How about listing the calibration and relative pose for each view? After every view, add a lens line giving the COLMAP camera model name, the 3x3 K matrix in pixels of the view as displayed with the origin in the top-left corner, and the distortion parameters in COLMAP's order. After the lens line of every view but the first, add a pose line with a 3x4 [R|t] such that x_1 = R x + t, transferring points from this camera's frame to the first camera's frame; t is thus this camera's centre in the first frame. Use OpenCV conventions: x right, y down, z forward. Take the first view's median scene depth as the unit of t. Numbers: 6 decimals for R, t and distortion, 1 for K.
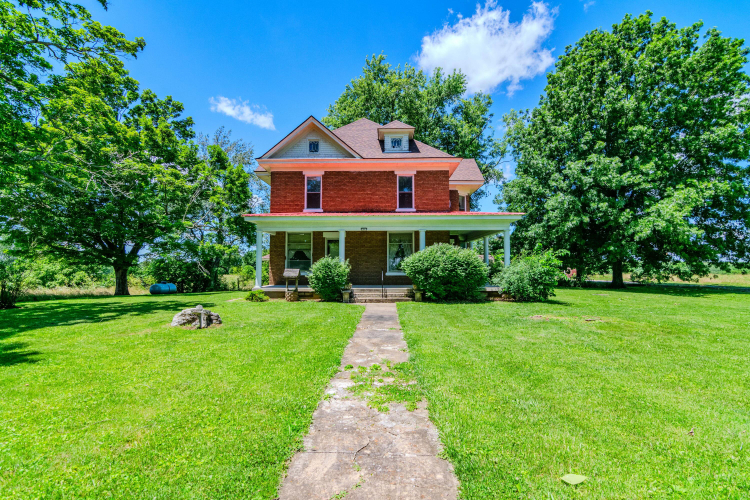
lens RADIAL K [[375.2, 0, 371.8], [0, 375.2, 244.0], [0, 0, 1]] dist [-0.003260, -0.000640]
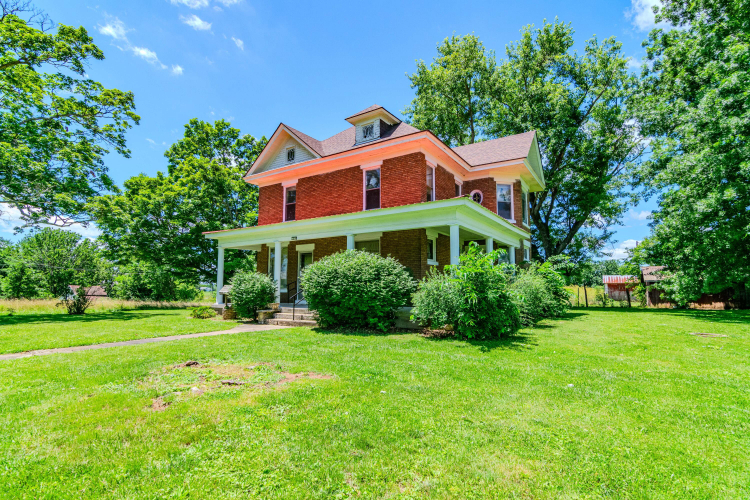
lens RADIAL K [[375.2, 0, 371.8], [0, 375.2, 244.0], [0, 0, 1]] dist [-0.003260, -0.000640]
pose [[0.840366, -0.061892, -0.538474, 0.510477], [0.032352, 0.997416, -0.064152, 0.029865], [0.541053, 0.036491, 0.840196, 0.331315]]
